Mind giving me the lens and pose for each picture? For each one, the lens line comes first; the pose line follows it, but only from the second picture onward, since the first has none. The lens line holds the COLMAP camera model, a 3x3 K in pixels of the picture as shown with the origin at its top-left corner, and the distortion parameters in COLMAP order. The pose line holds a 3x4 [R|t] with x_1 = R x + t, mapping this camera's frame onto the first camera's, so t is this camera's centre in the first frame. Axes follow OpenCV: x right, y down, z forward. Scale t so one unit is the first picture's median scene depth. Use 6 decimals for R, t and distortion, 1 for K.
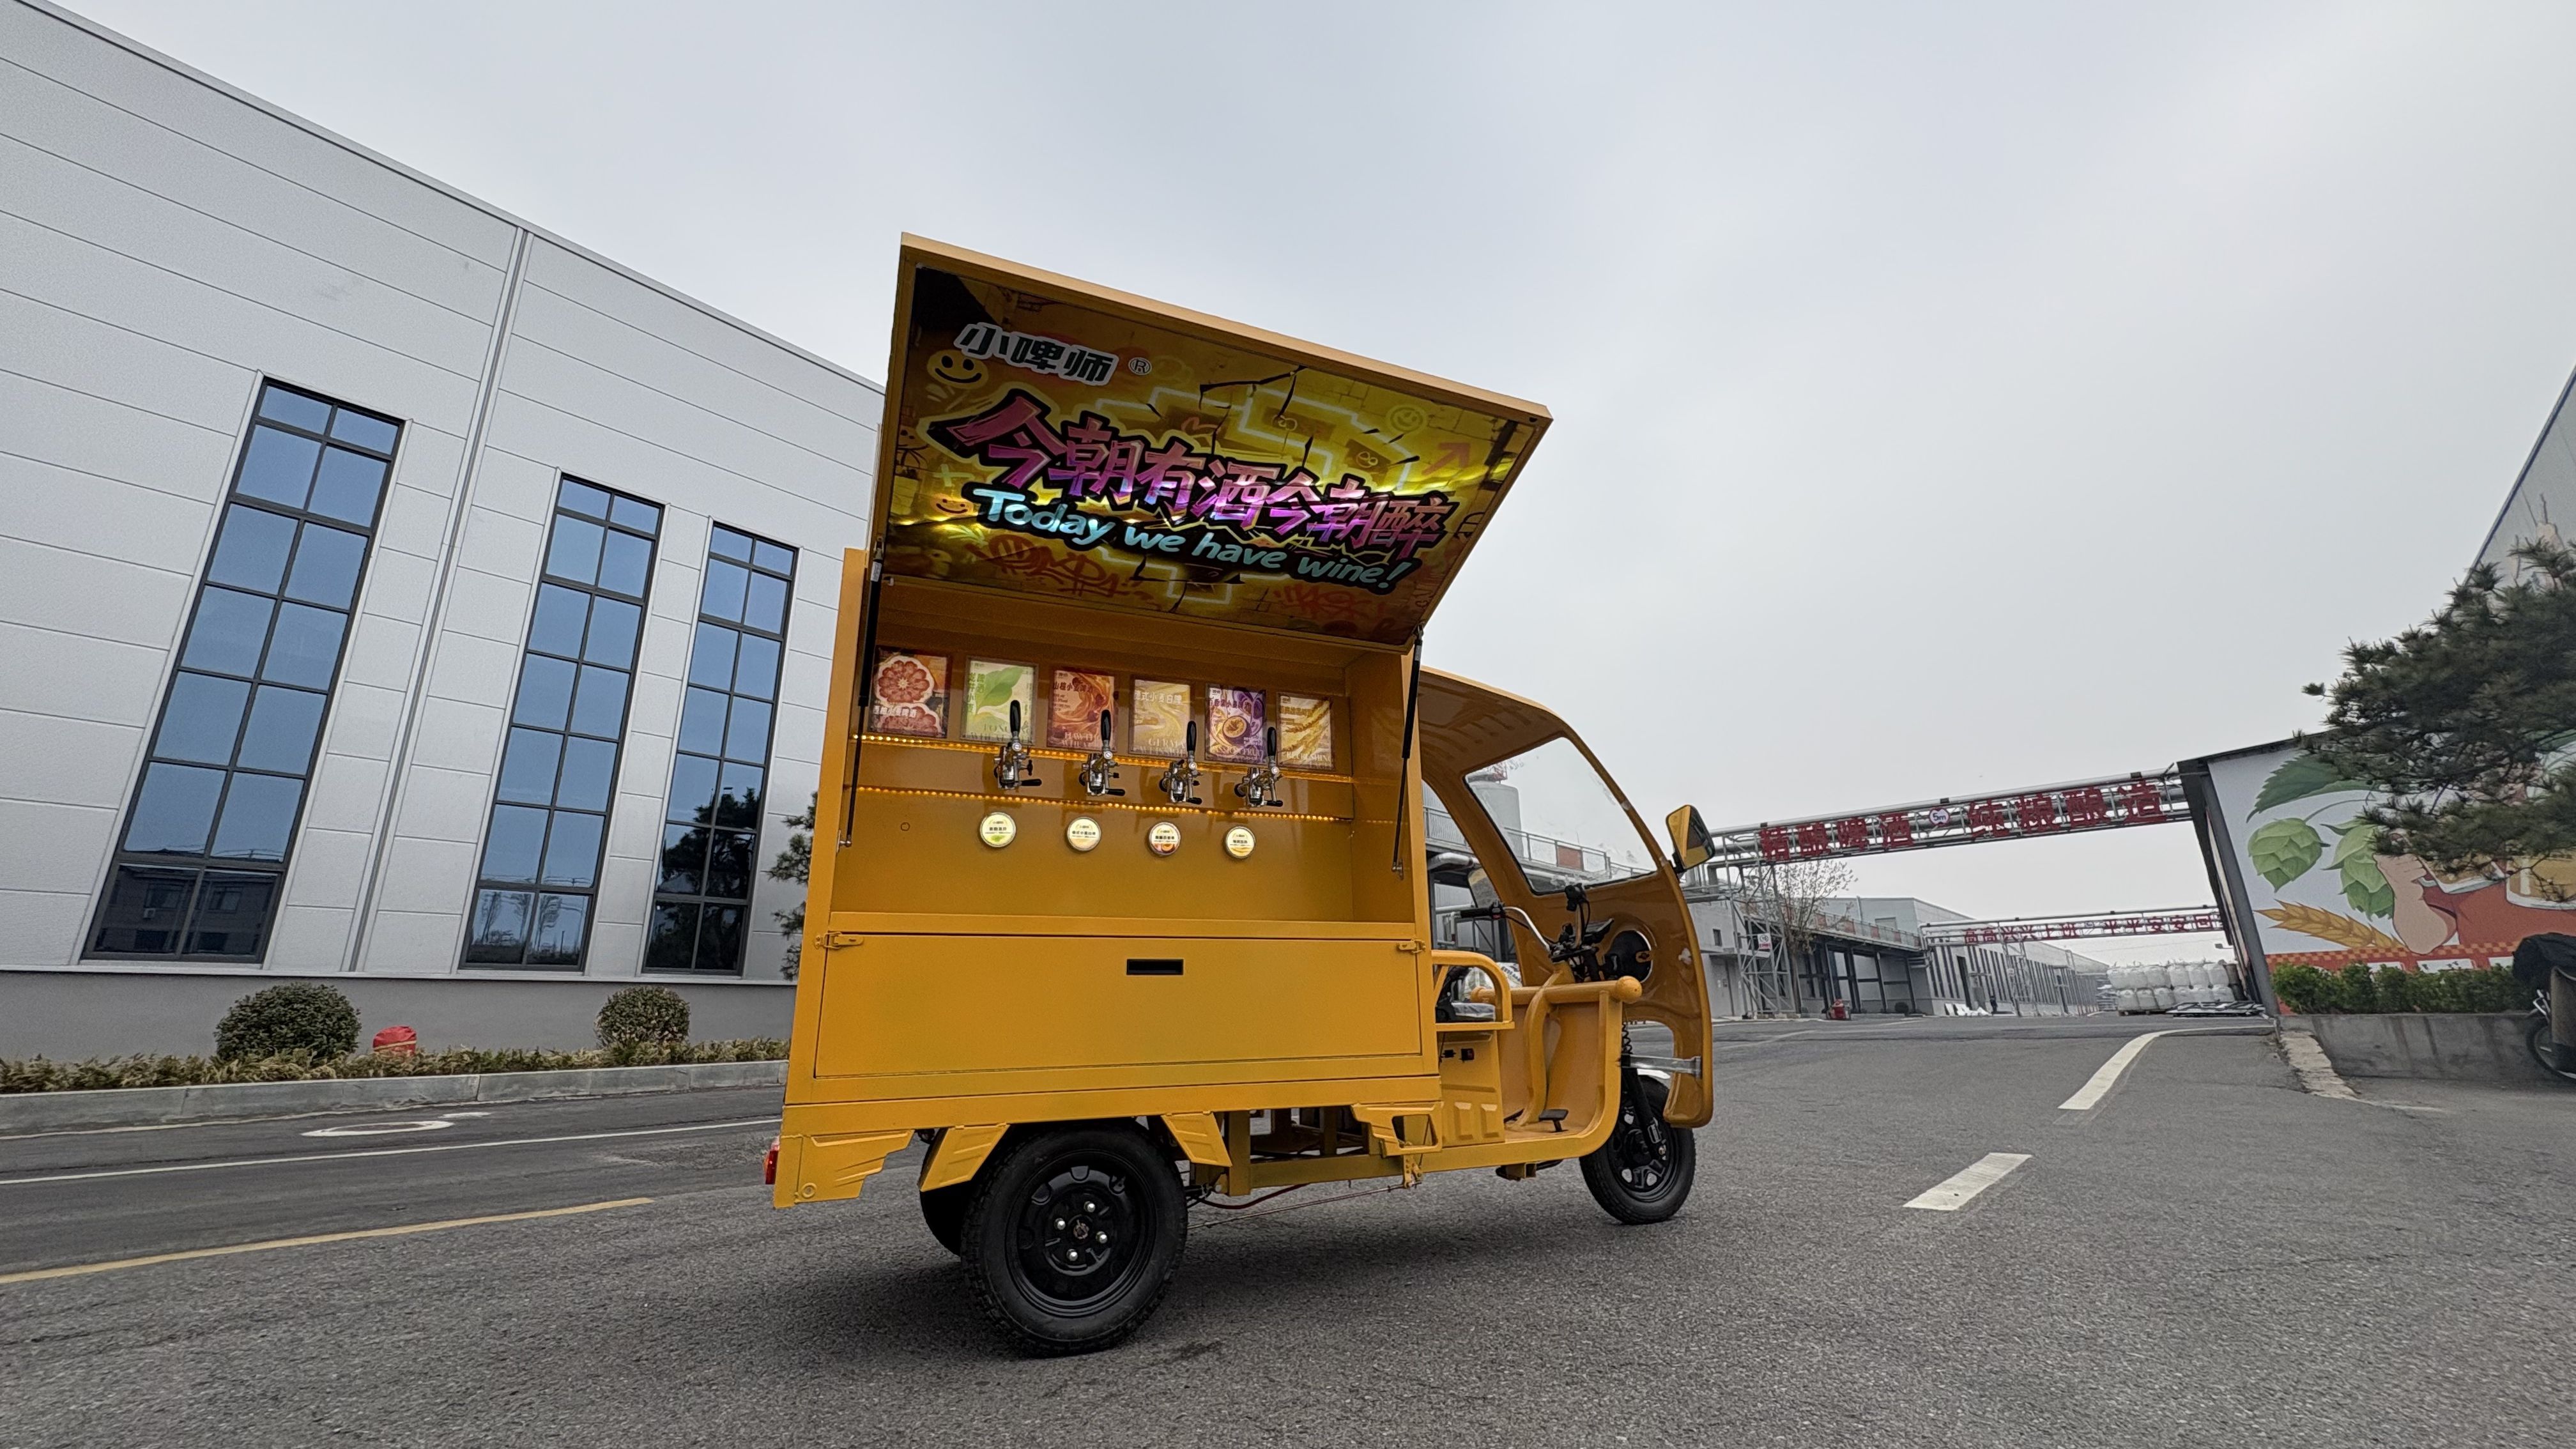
lens RADIAL K [[1024.2, 0, 1289.5], [0, 1024.2, 725.2], [0, 0, 1]] dist [0.001142, -0.000131]
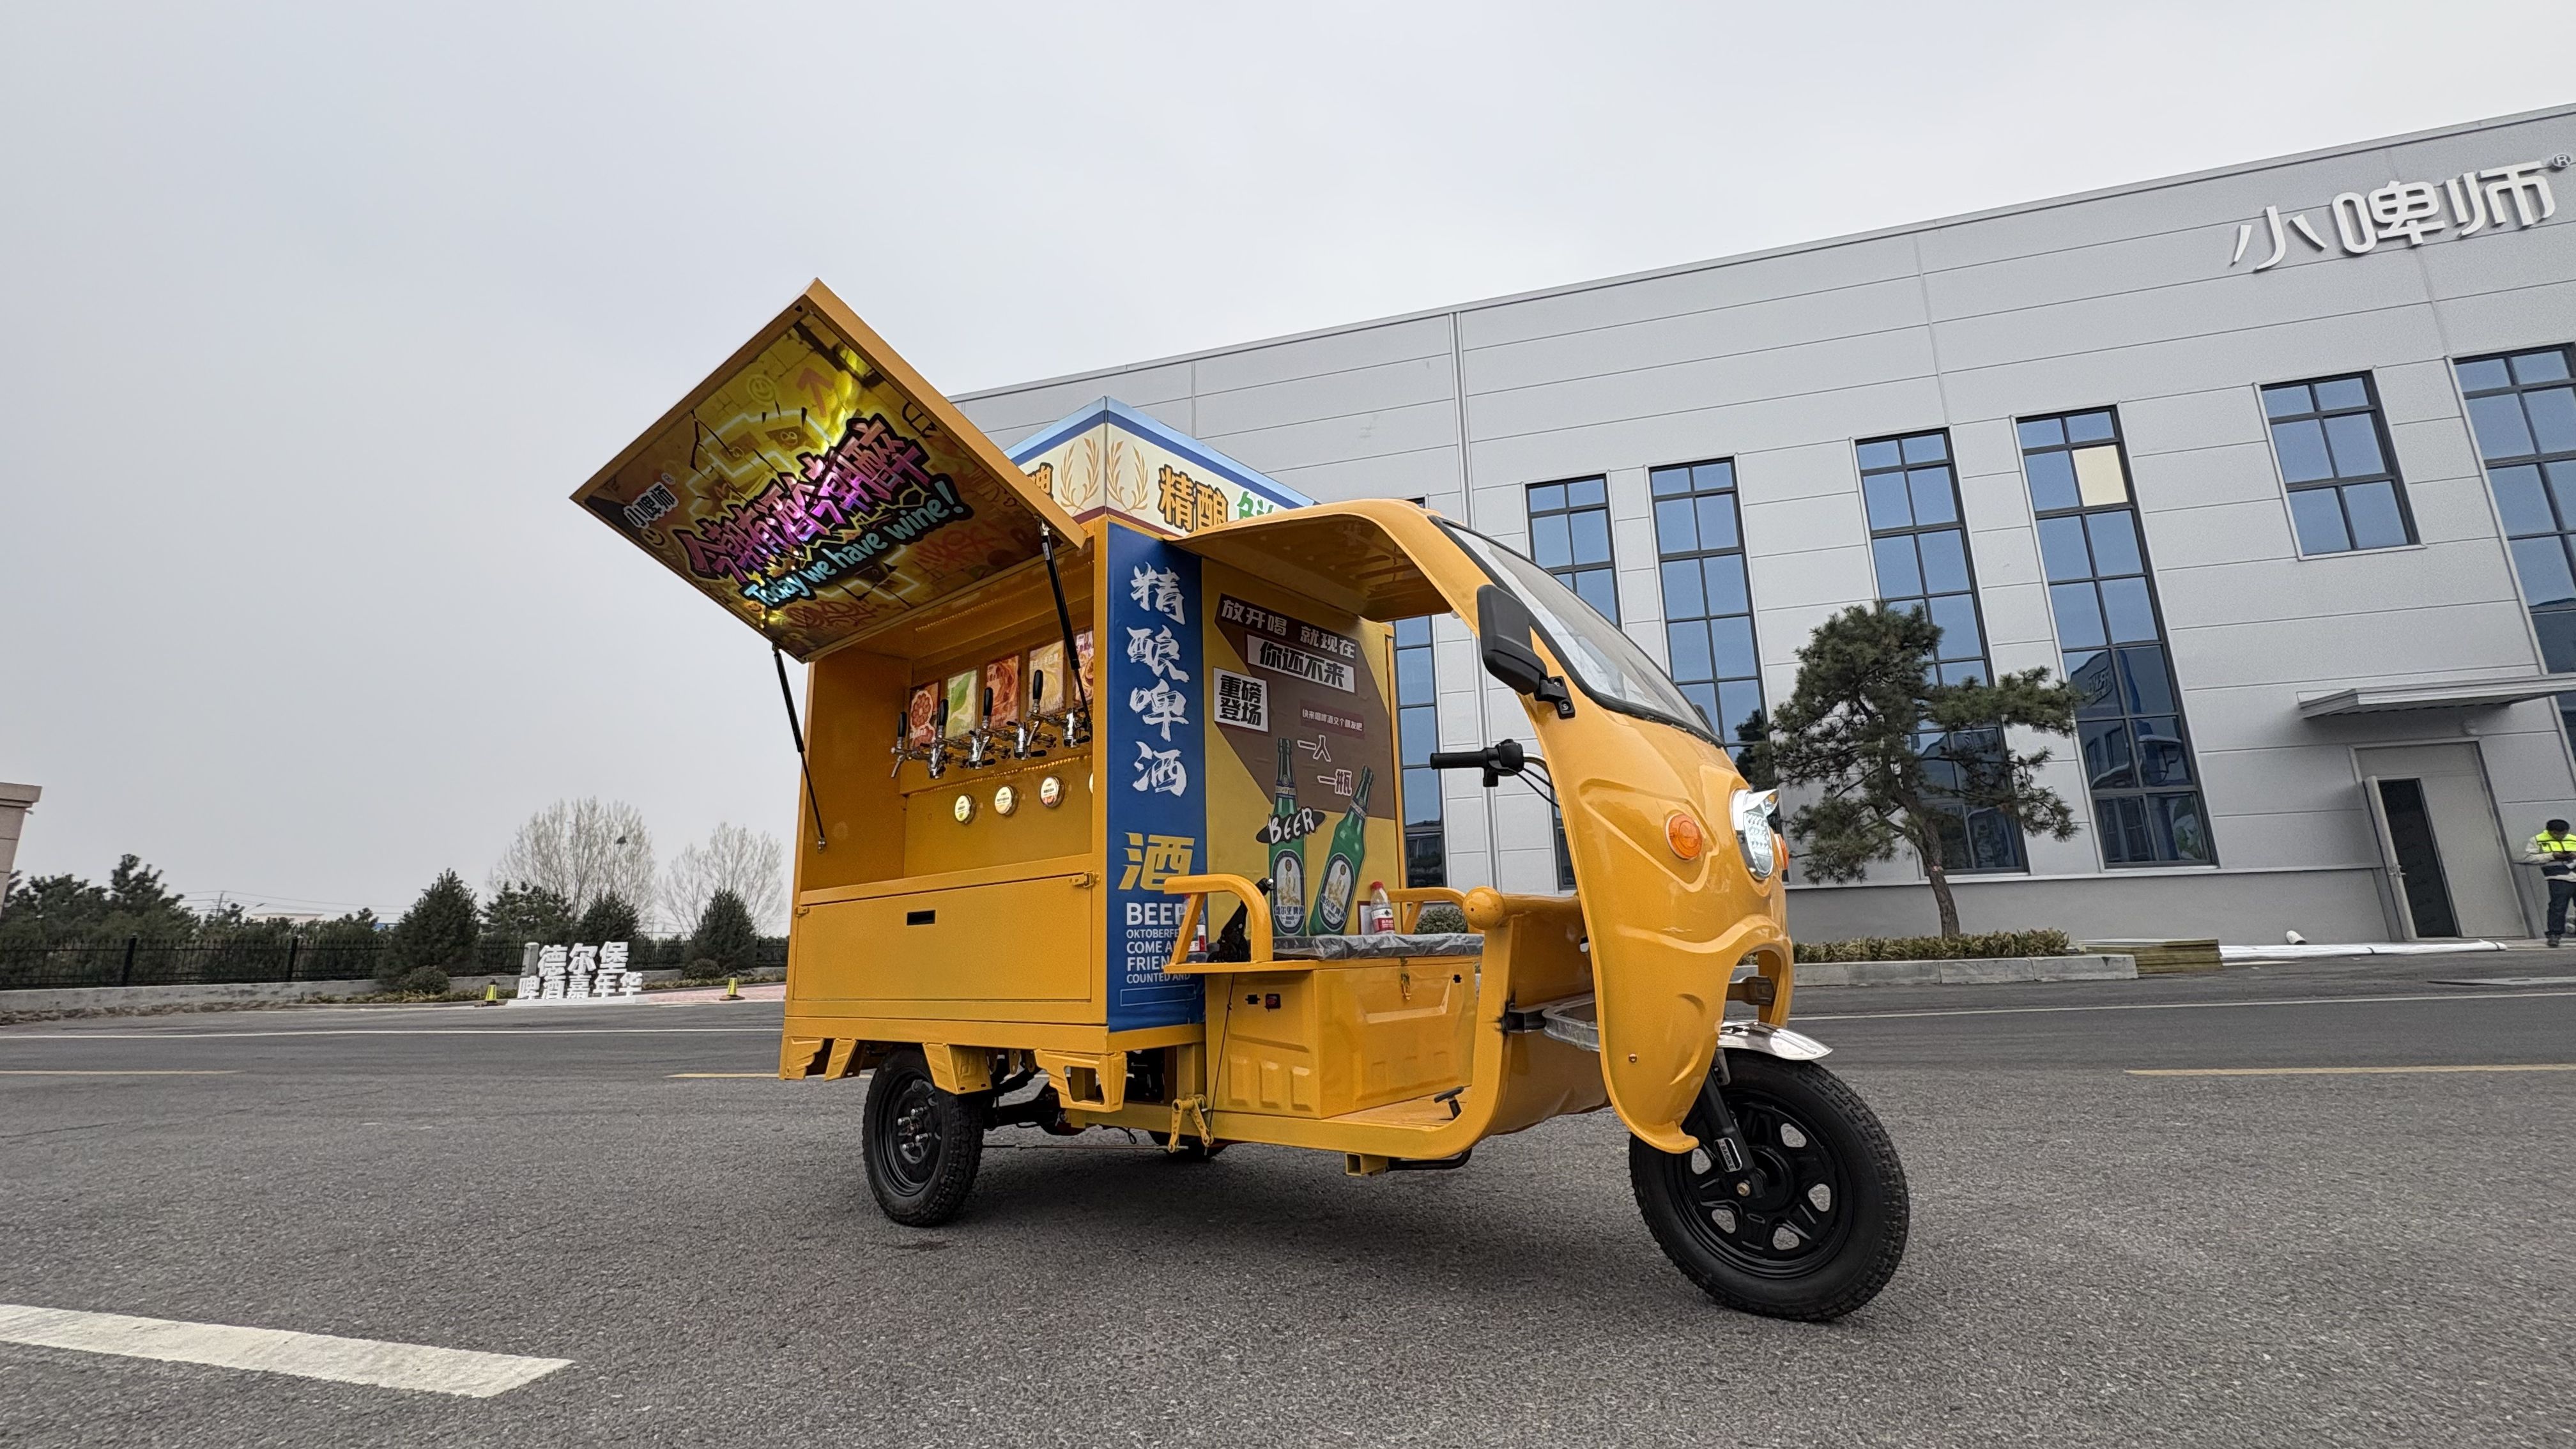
lens RADIAL K [[1024.2, 0, 1289.3], [0, 1024.2, 723.9], [0, 0, 1]] dist [0.001142, -0.000131]
pose [[0.451937, -0.189581, -0.871672, 0.942783], [0.270289, 0.960323, -0.068725, 0.185226], [0.850116, -0.204544, 0.485247, 0.711124]]
